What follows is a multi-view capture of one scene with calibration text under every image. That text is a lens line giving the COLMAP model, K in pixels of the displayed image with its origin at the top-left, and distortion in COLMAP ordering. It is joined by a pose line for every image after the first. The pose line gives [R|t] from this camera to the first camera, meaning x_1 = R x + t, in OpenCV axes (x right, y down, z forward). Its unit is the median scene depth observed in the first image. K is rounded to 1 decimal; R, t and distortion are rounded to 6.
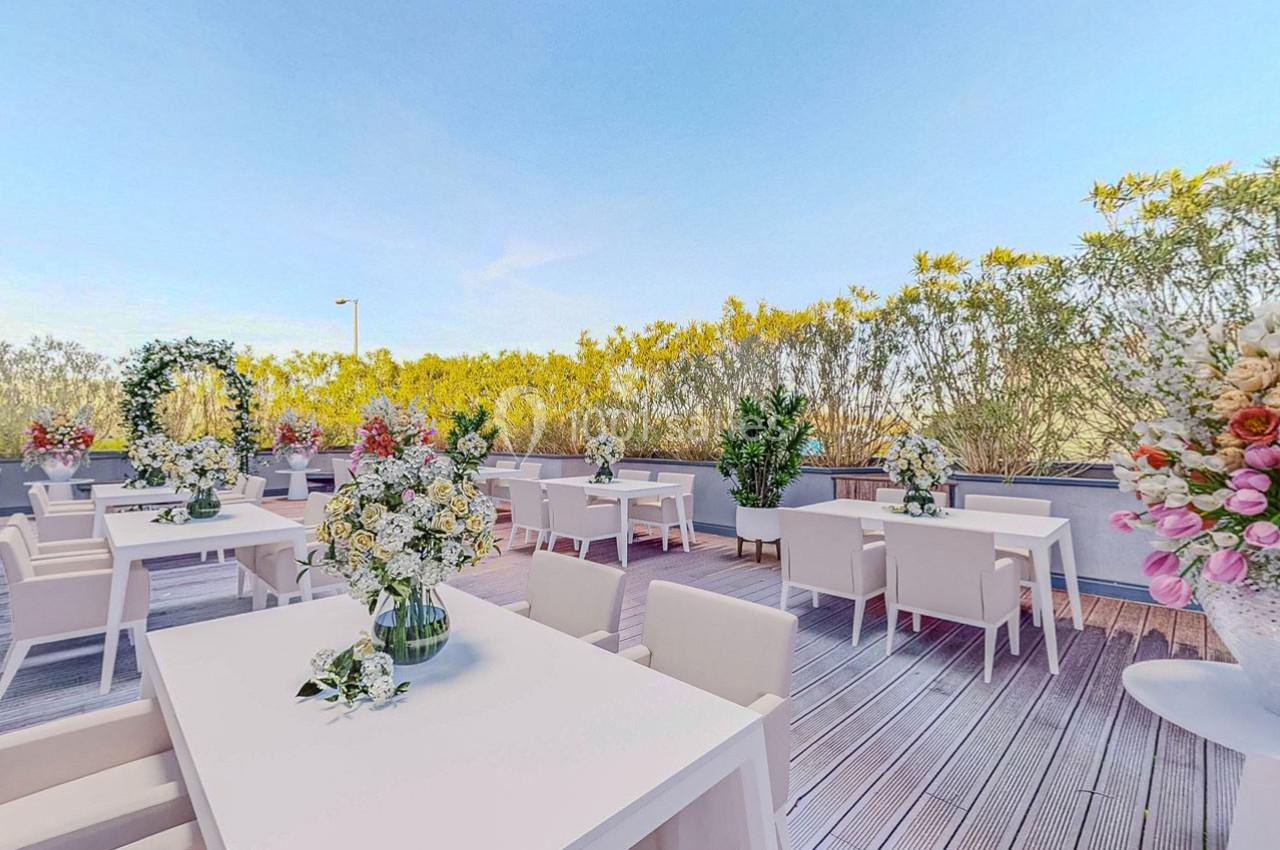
lens RADIAL K [[563.2, 0, 616.1], [0, 563.2, 433.4], [0, 0, 1]] dist [0.005805, 0.000403]
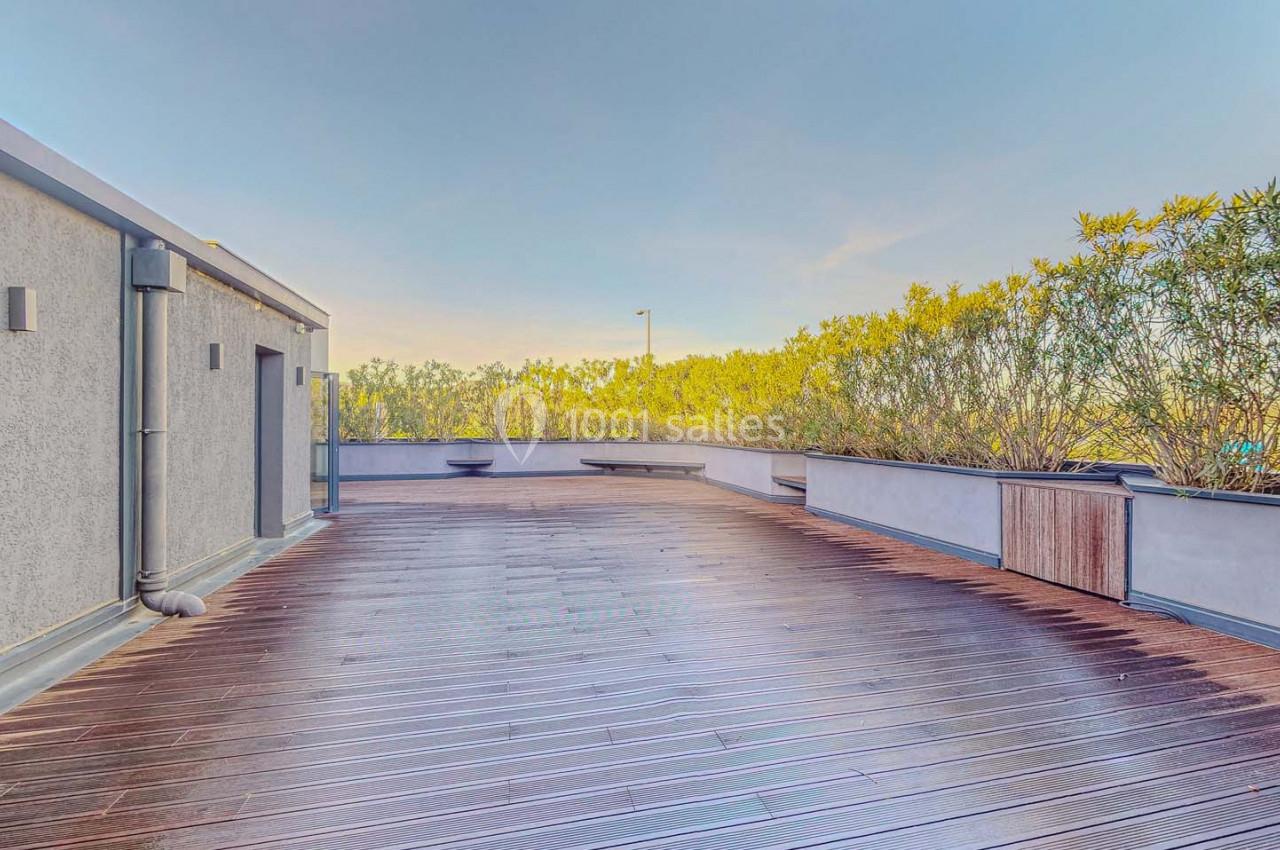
lens RADIAL K [[563.2, 0, 642.2], [0, 563.2, 424.1], [0, 0, 1]] dist [0.005805, 0.000403]
pose [[0.861992, 0.010527, -0.506813, 0.269648], [-0.013423, 0.999908, -0.002061, -0.001128], [0.506745, 0.008580, 0.862053, -0.035599]]
